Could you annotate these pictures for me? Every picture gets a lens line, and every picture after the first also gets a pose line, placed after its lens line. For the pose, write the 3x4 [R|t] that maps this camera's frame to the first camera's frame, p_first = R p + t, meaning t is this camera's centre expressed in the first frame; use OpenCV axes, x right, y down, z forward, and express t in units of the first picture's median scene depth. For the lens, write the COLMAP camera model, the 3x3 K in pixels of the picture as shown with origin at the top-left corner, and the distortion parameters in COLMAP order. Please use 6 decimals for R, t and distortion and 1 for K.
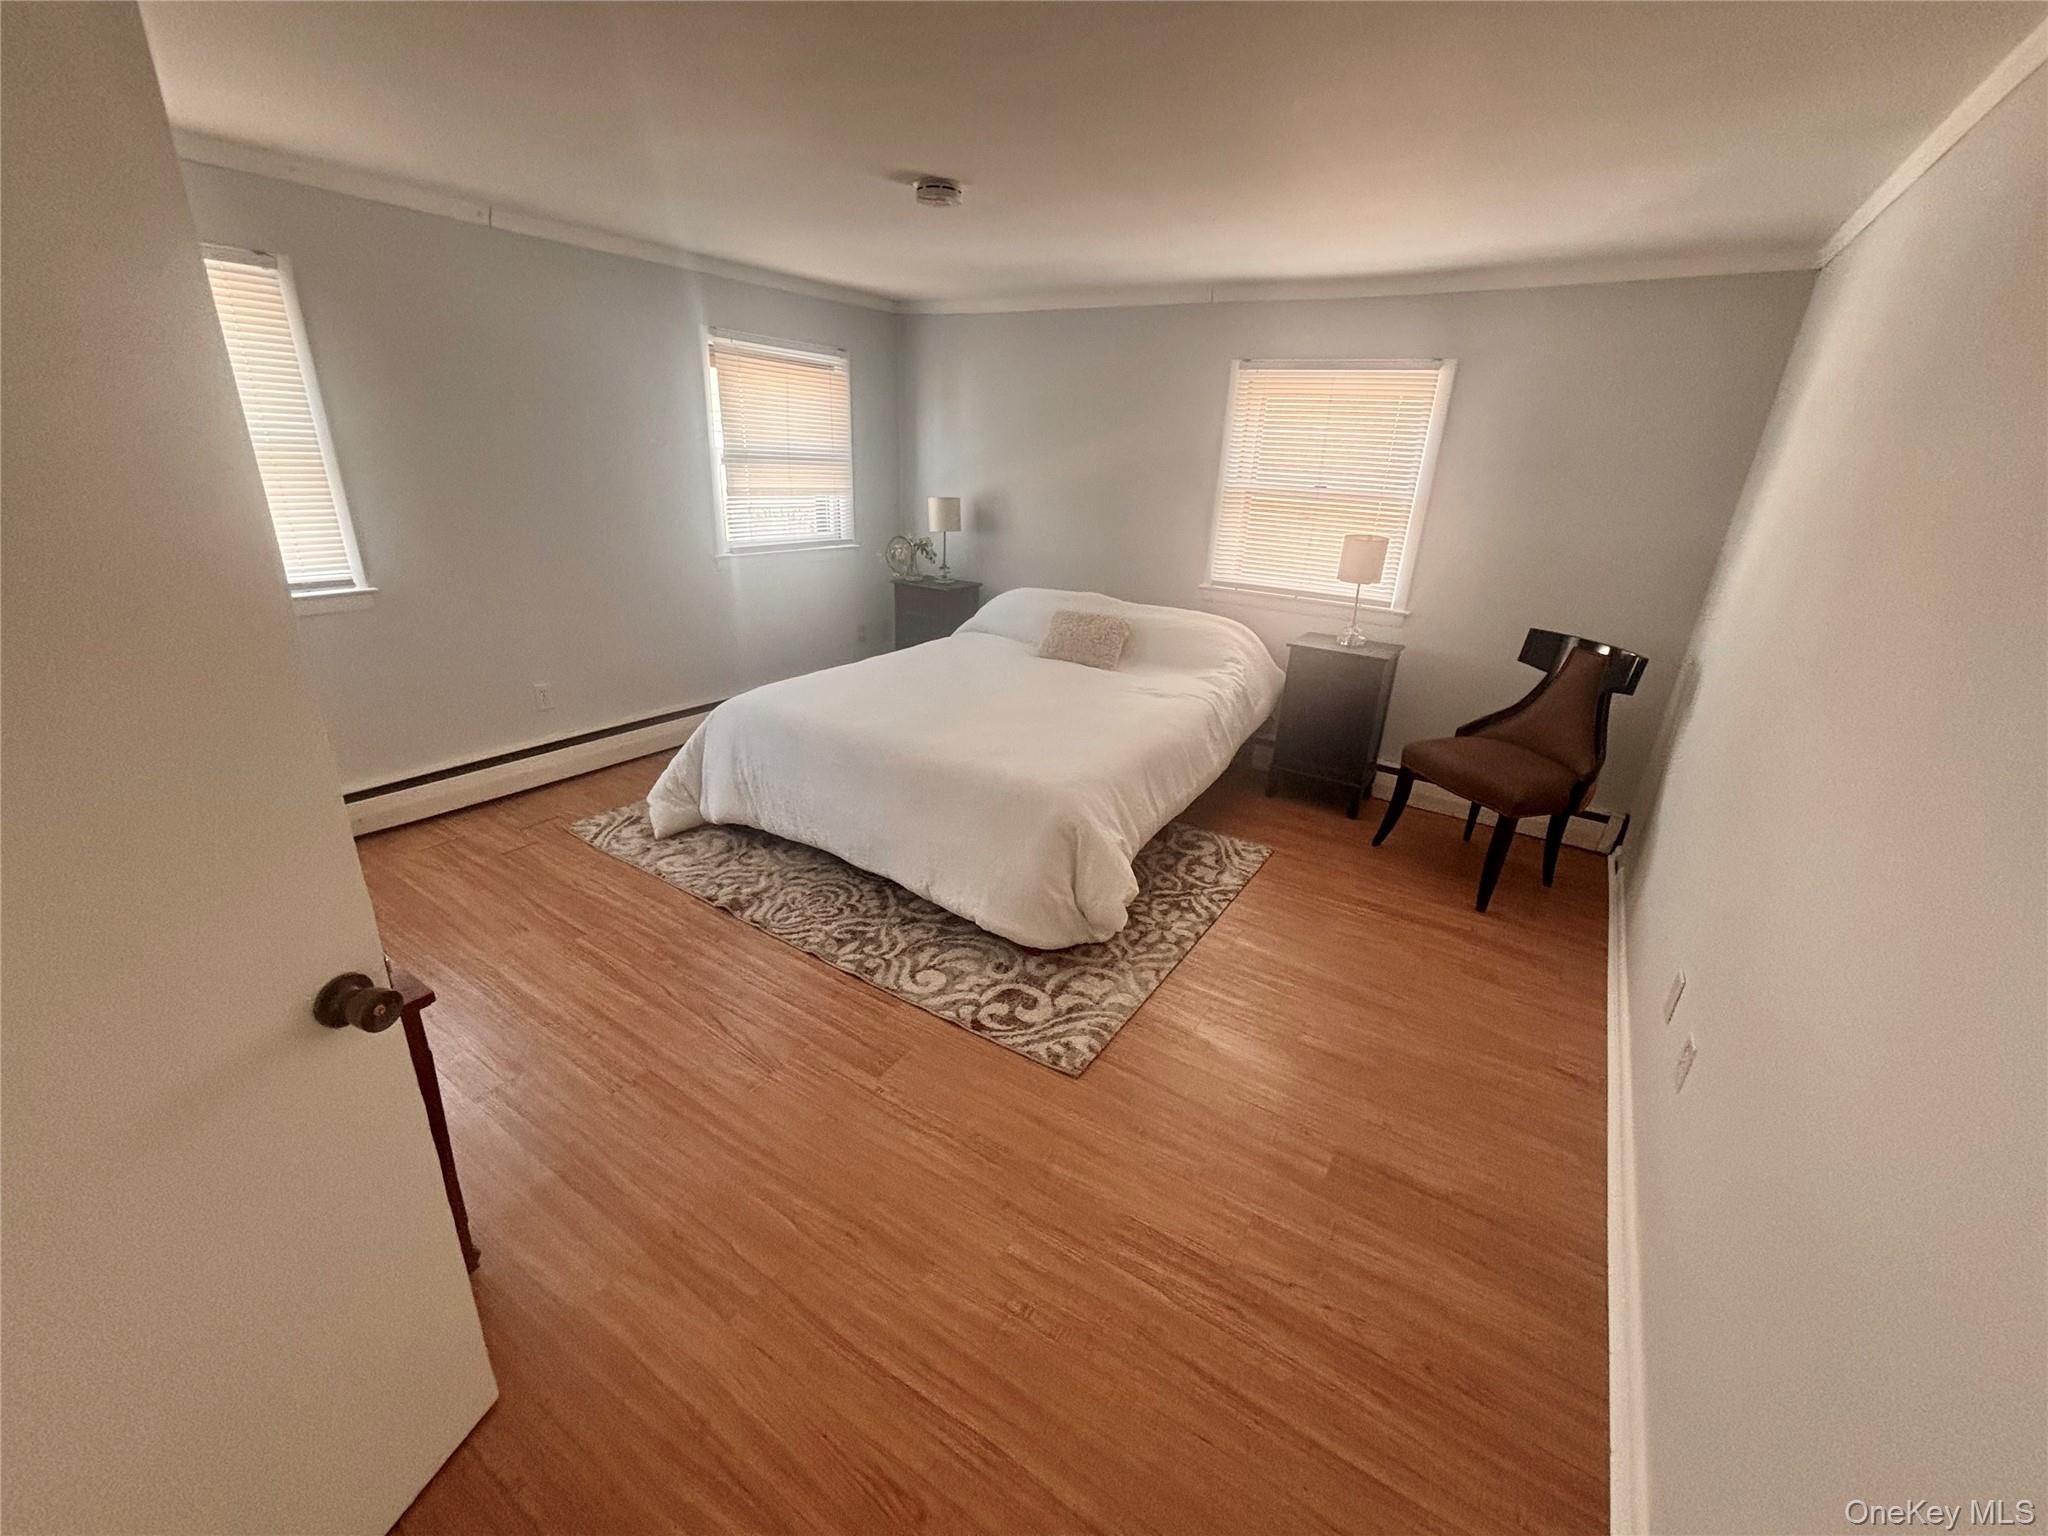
lens RADIAL K [[823.0, 0, 1026.7], [0, 823.0, 770.9], [0, 0, 1]] dist [-0.004672, -0.000304]
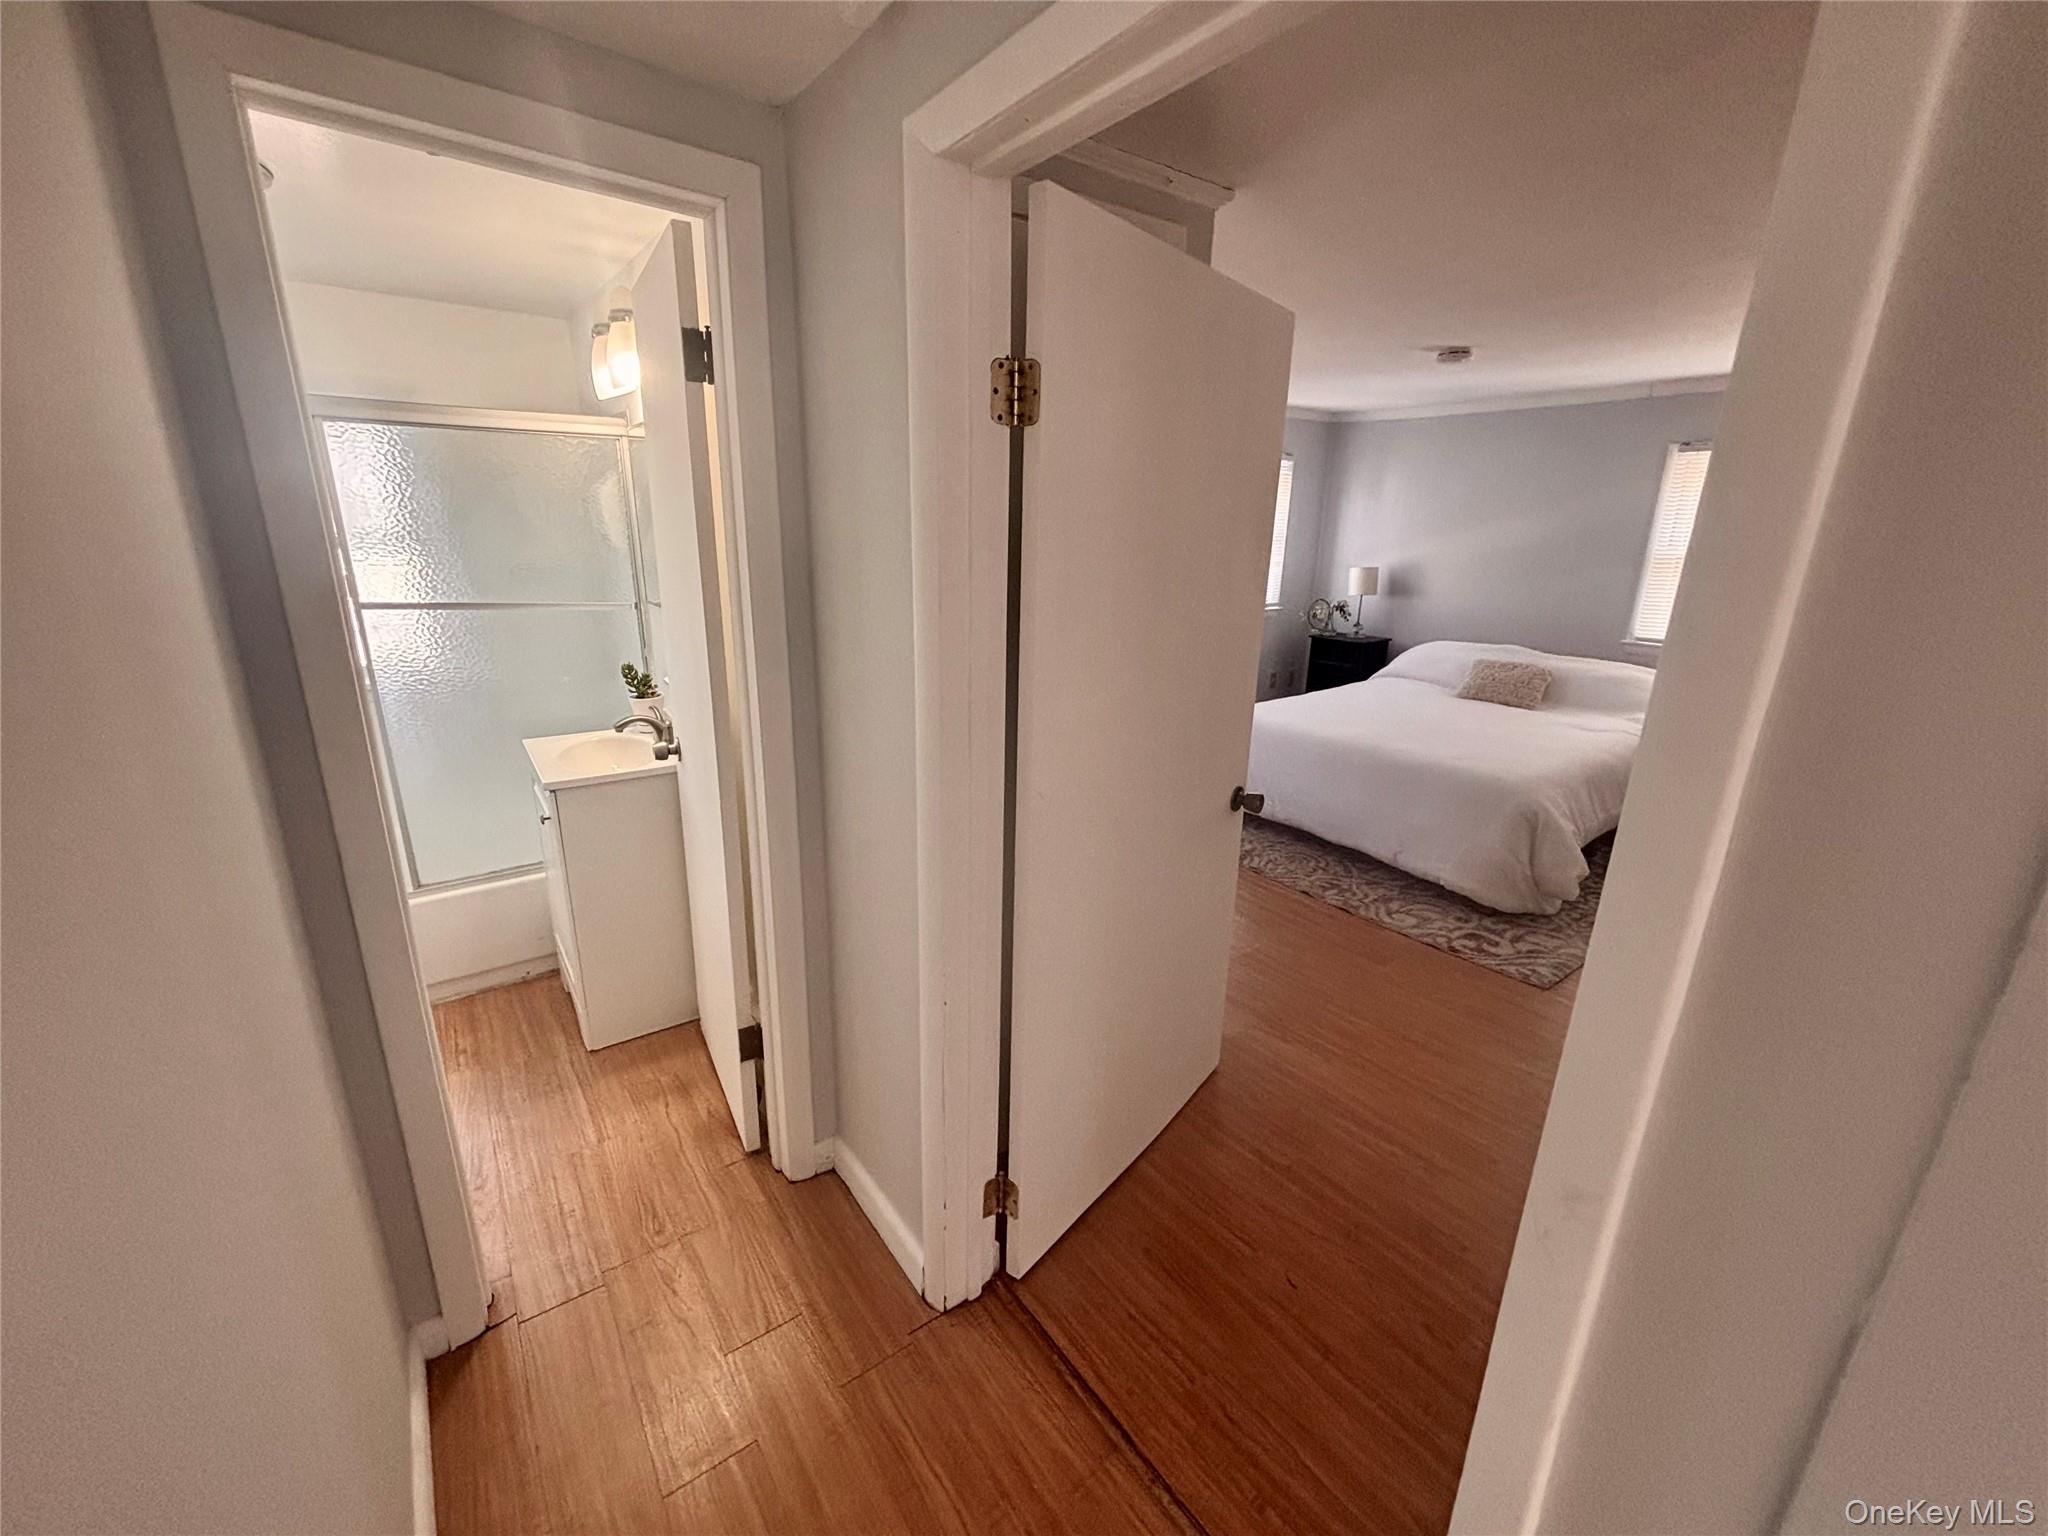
lens RADIAL K [[823.0, 0, 1015.5], [0, 823.0, 761.4], [0, 0, 1]] dist [-0.004672, -0.000304]
pose [[0.934722, 0.067063, -0.348994, -0.246393], [-0.100015, 0.991982, -0.077254, 0.159631], [0.341015, 0.107116, 0.933935, -0.458242]]
